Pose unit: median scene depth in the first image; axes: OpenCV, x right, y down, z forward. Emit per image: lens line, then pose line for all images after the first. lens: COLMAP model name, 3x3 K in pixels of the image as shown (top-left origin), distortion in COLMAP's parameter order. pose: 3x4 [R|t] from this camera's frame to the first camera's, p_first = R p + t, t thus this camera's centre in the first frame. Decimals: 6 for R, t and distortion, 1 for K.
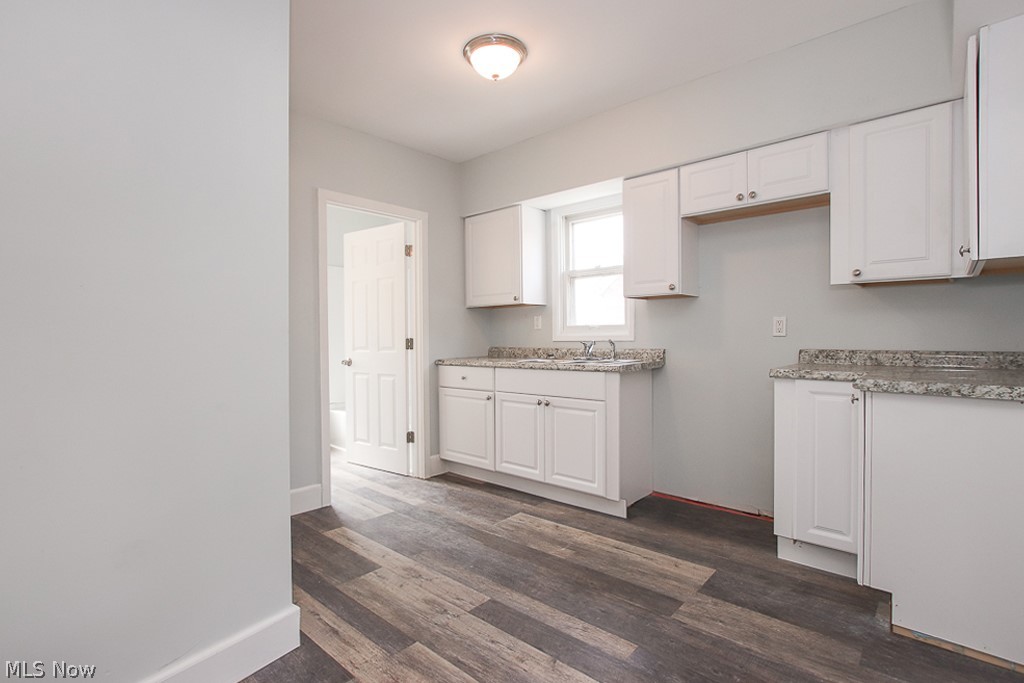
lens RADIAL K [[493.2, 0, 504.5], [0, 493.2, 339.9], [0, 0, 1]] dist [-0.011930, 0.000722]
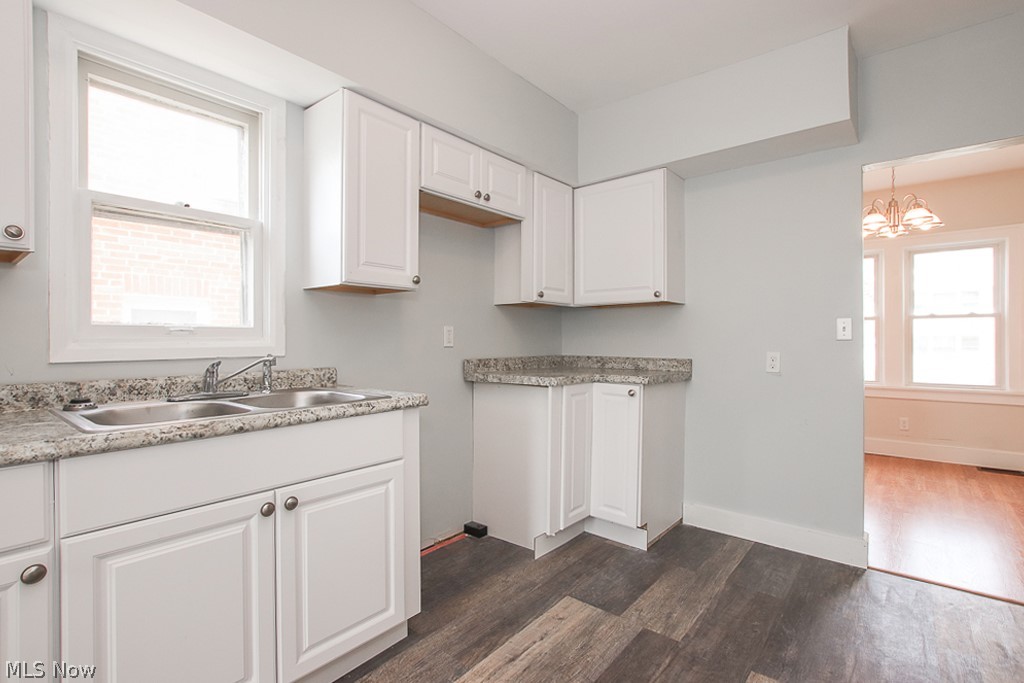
lens RADIAL K [[493.2, 0, 497.0], [0, 493.2, 340.7], [0, 0, 1]] dist [-0.011930, 0.000722]
pose [[-0.055174, 0.007250, 0.998450, -0.407398], [0.010637, 0.999921, -0.006673, -0.011751], [-0.998420, 0.010252, -0.055247, 0.955181]]
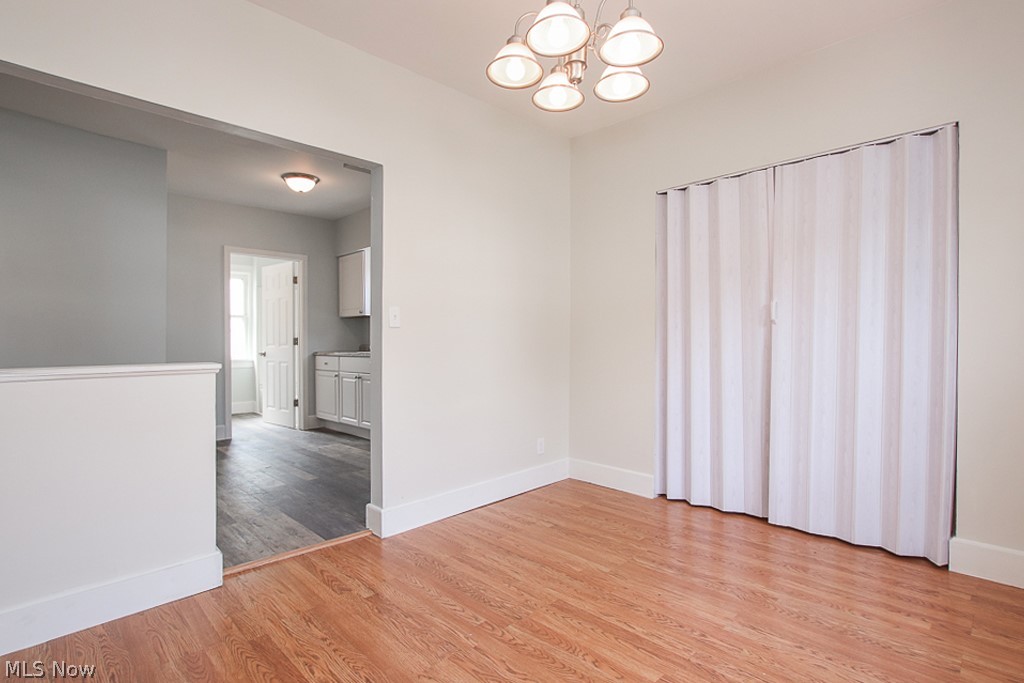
lens RADIAL K [[493.2, 0, 512.3], [0, 493.2, 348.2], [0, 0, 1]] dist [-0.011930, 0.000722]
pose [[0.999376, 0.009199, -0.034113, 0.736987], [-0.009161, 0.999957, 0.001263, 0.029747], [0.034123, -0.000950, 0.999417, -0.690168]]
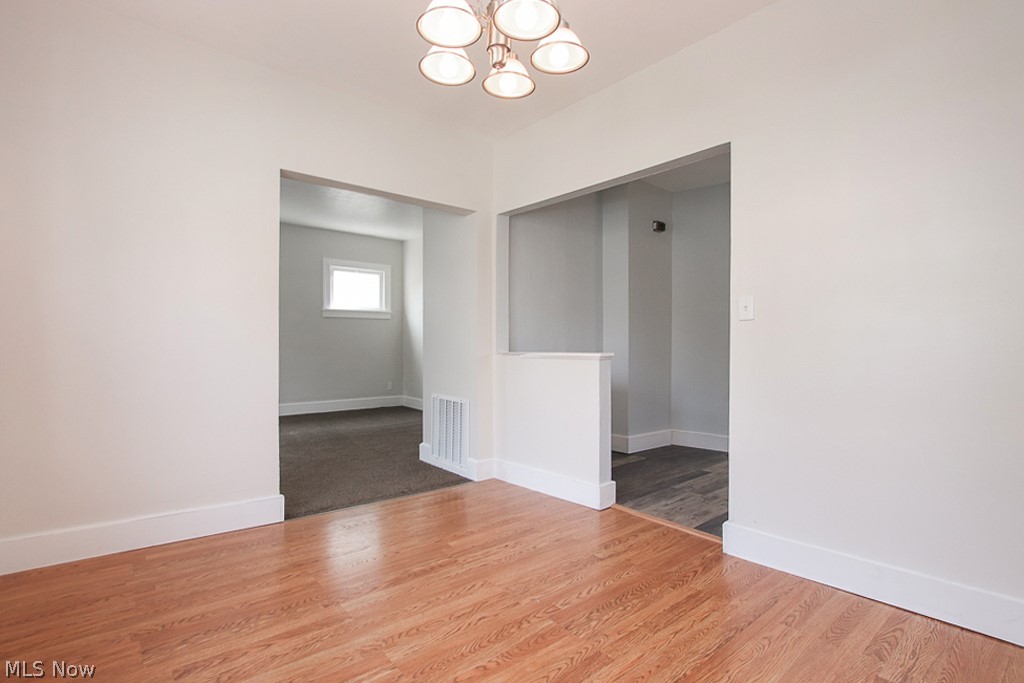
lens RADIAL K [[493.2, 0, 506.8], [0, 493.2, 344.8], [0, 0, 1]] dist [-0.011930, 0.000722]
pose [[-0.112528, 0.012211, -0.993574, 1.338893], [-0.008065, 0.999880, 0.013202, 0.027281], [0.993616, 0.009498, -0.112416, -0.050269]]
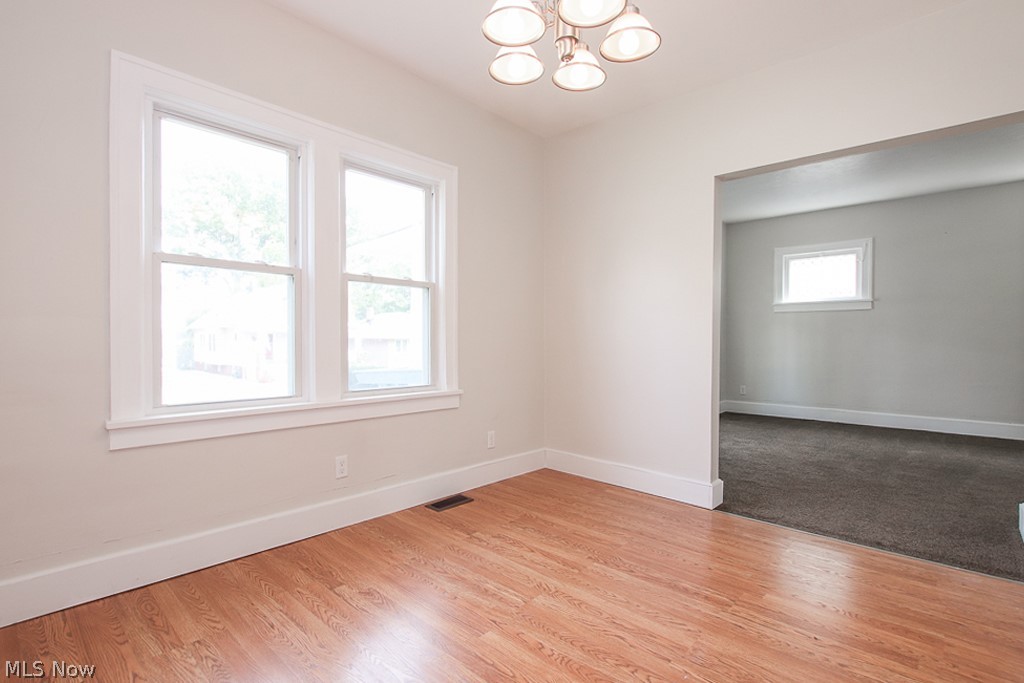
lens RADIAL K [[493.2, 0, 510.1], [0, 493.2, 346.9], [0, 0, 1]] dist [-0.011930, 0.000722]
pose [[-0.999826, 0.006528, -0.017473, 0.858587], [0.006190, 0.999794, 0.019308, 0.030500], [0.017595, 0.019196, -0.999661, 0.423388]]
